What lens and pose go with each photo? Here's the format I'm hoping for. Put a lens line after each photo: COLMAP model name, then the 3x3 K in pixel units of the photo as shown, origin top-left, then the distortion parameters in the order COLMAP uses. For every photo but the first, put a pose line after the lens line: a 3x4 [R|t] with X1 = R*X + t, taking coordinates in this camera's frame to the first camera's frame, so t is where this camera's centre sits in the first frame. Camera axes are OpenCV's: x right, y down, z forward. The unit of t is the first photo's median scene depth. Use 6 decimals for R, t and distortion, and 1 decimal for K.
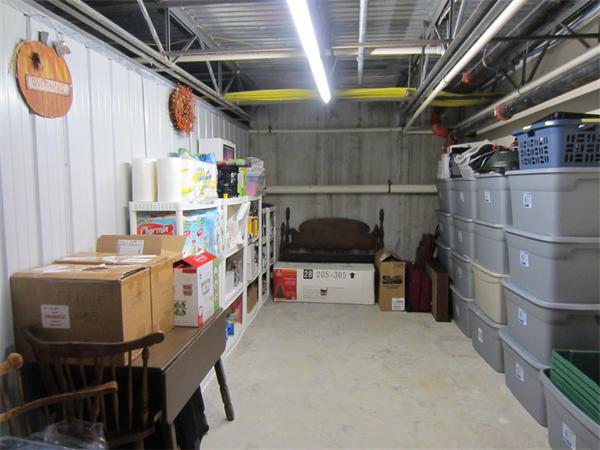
lens RADIAL K [[422.4, 0, 301.6], [0, 422.4, 224.8], [0, 0, 1]] dist [-0.019495, -0.009510]
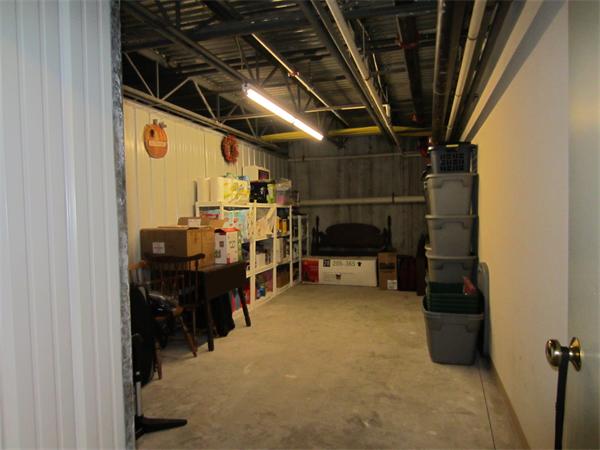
lens RADIAL K [[422.4, 0, 299.1], [0, 422.4, 224.5], [0, 0, 1]] dist [-0.019495, -0.009510]
pose [[0.982096, -0.013171, -0.187922, 0.252079], [0.001310, 0.998006, -0.063103, 0.107818], [0.188378, 0.061727, 0.980155, -0.473241]]
